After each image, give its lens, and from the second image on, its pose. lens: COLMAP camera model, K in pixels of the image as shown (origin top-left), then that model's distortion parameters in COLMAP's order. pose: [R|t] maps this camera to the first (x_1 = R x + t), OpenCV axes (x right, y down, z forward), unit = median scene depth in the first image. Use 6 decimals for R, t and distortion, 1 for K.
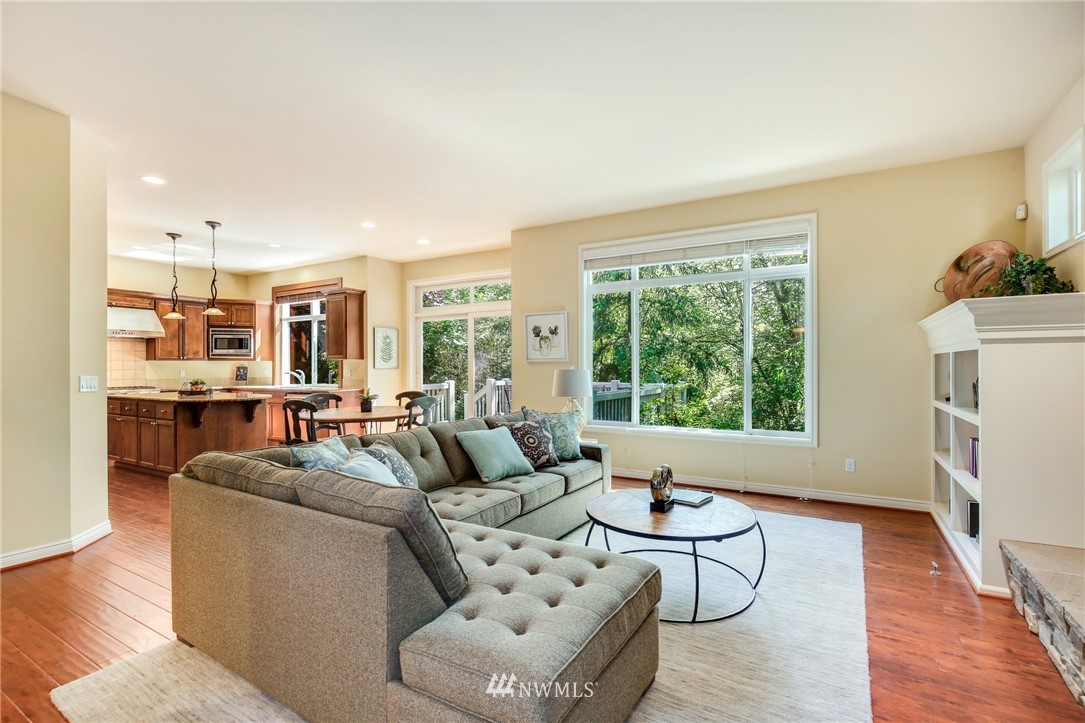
lens RADIAL K [[500.8, 0, 551.8], [0, 500.8, 363.7], [0, 0, 1]] dist [-0.009043, -0.000041]
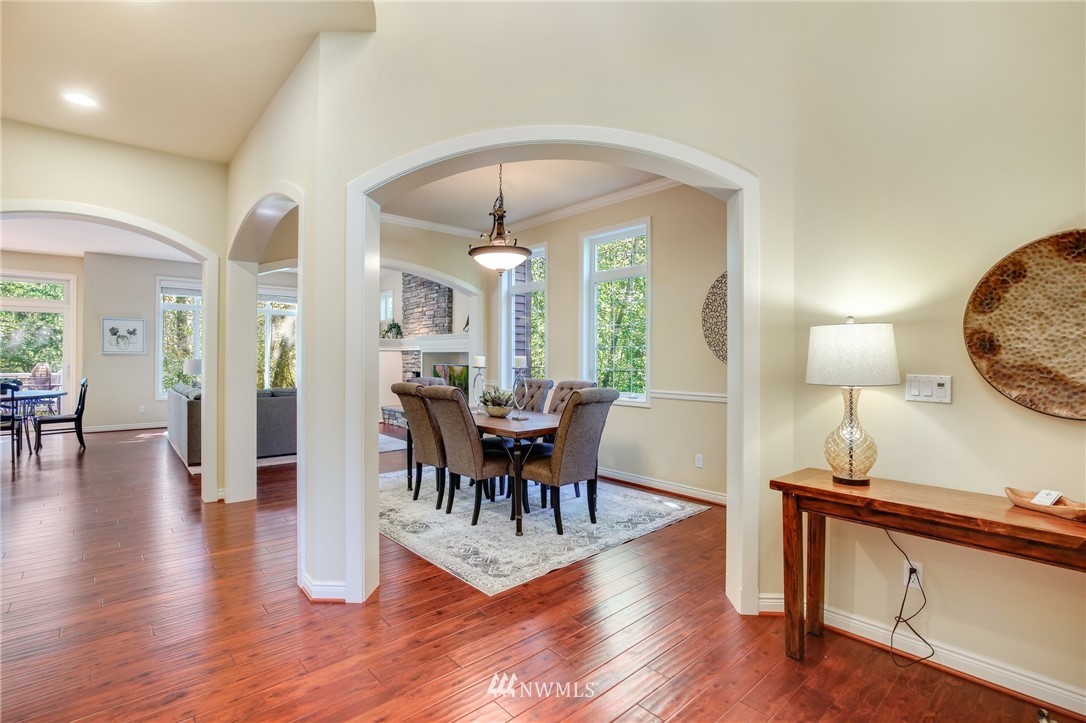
lens RADIAL K [[512.1, 0, 556.9], [0, 512.1, 354.9], [0, 0, 1]] dist [-0.035675, 0.000051]
pose [[0.289158, 0.008341, 0.957245, -0.739667], [-0.007071, 0.999953, -0.006577, -0.000020], [-0.957255, -0.004867, 0.289204, -0.415986]]
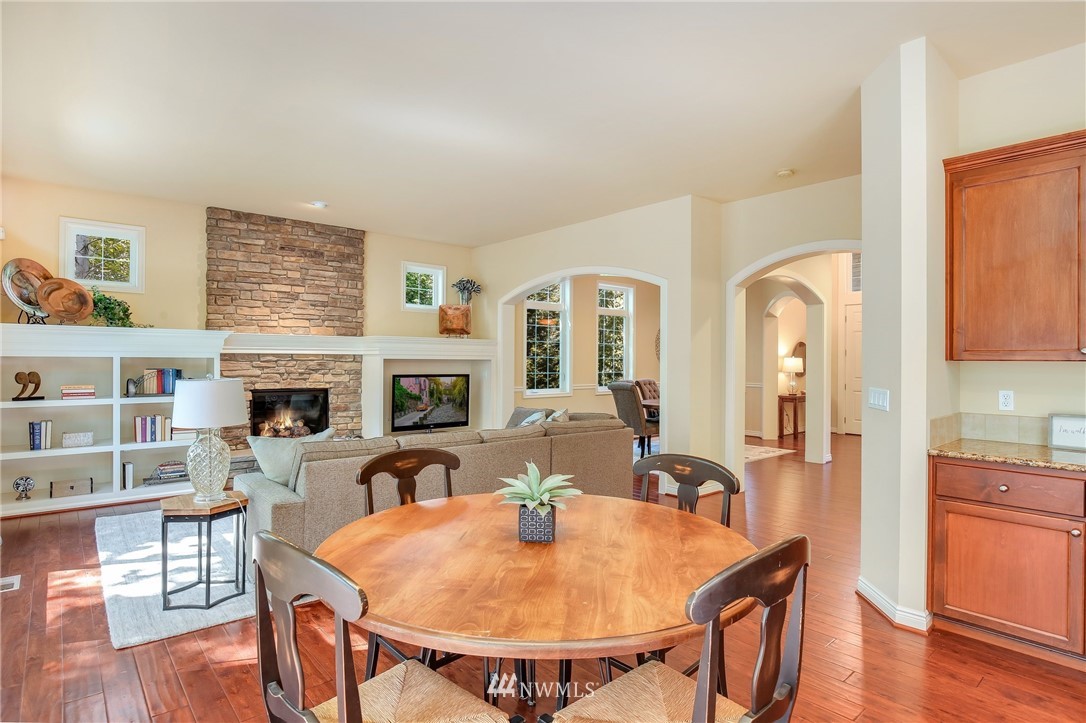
lens RADIAL K [[572.0, 0, 551.3], [0, 572.0, 363.1], [0, 0, 1]] dist [-0.015686, 0.000215]
pose [[-0.949569, -0.004512, 0.313525, -0.323257], [-0.004341, 0.999990, 0.001244, -0.005937], [-0.313527, -0.000180, -0.949579, 0.880239]]
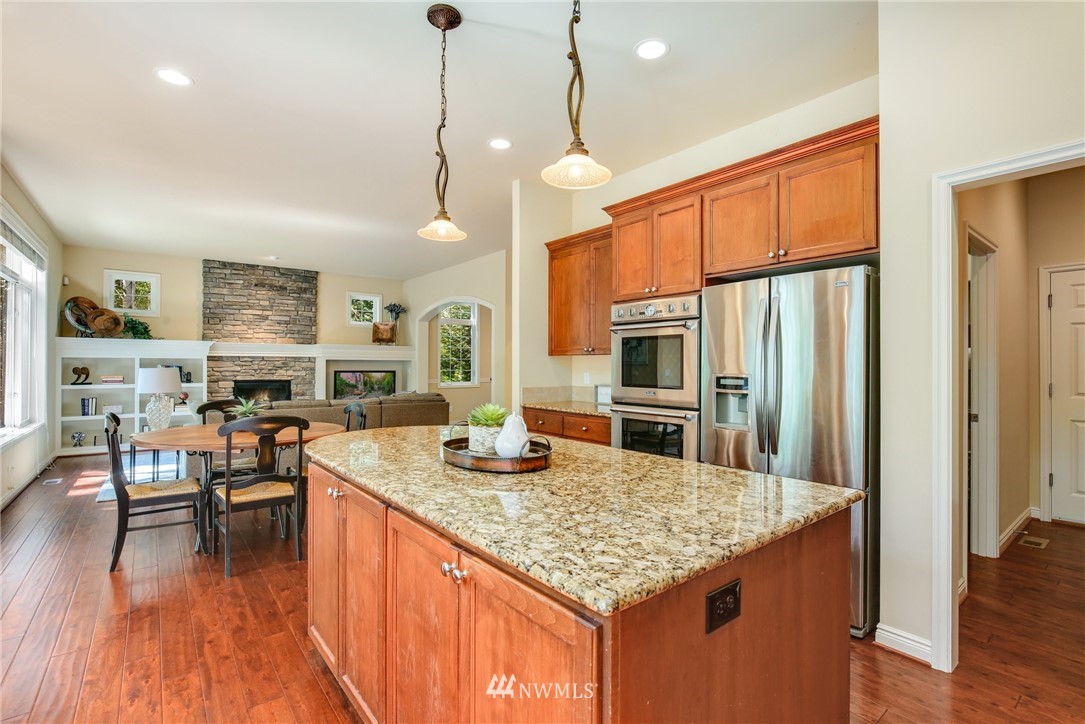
lens RADIAL K [[500.8, 0, 551.8], [0, 500.8, 364.2], [0, 0, 1]] dist [-0.009043, -0.000041]
pose [[-0.934008, 0.000871, 0.357250, -0.668304], [-0.001178, 0.999984, -0.005519, 0.005422], [-0.357249, -0.005575, -0.933993, 0.993246]]
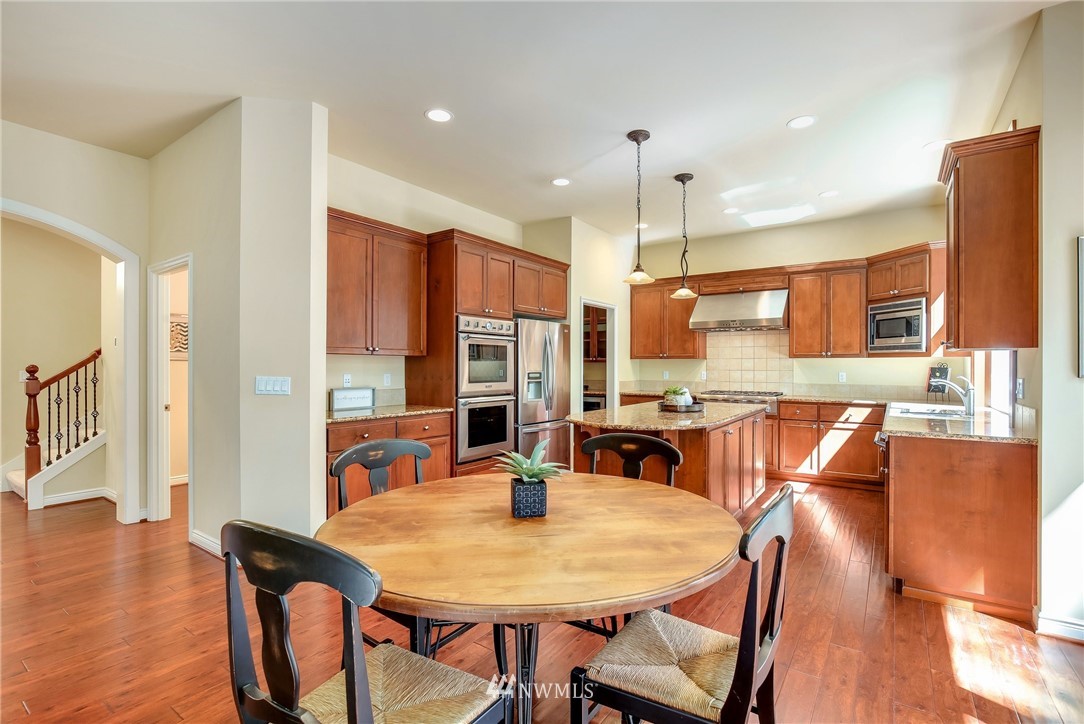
lens RADIAL K [[500.3, 0, 551.3], [0, 500.3, 364.2], [0, 0, 1]] dist [-0.009043, -0.000041]
pose [[-0.076820, 0.001227, -0.997044, -0.039567], [0.001136, 0.999999, 0.001143, 0.001252], [0.997044, -0.001045, -0.076821, 0.692312]]
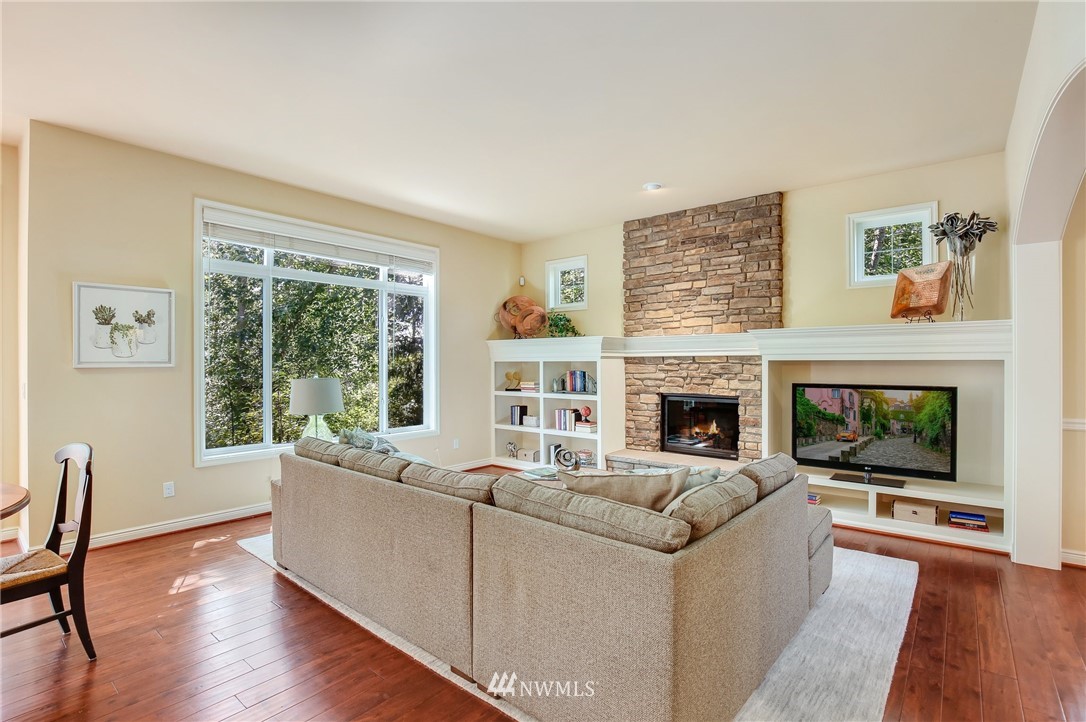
lens RADIAL K [[506.7, 0, 550.5], [0, 506.7, 362.5], [0, 0, 1]] dist [-0.032351, 0.000208]
pose [[0.148640, 0.001420, 0.988890, -0.391995], [-0.000735, 0.999999, -0.001326, -0.007184], [-0.988891, -0.000529, 0.148641, 0.303049]]
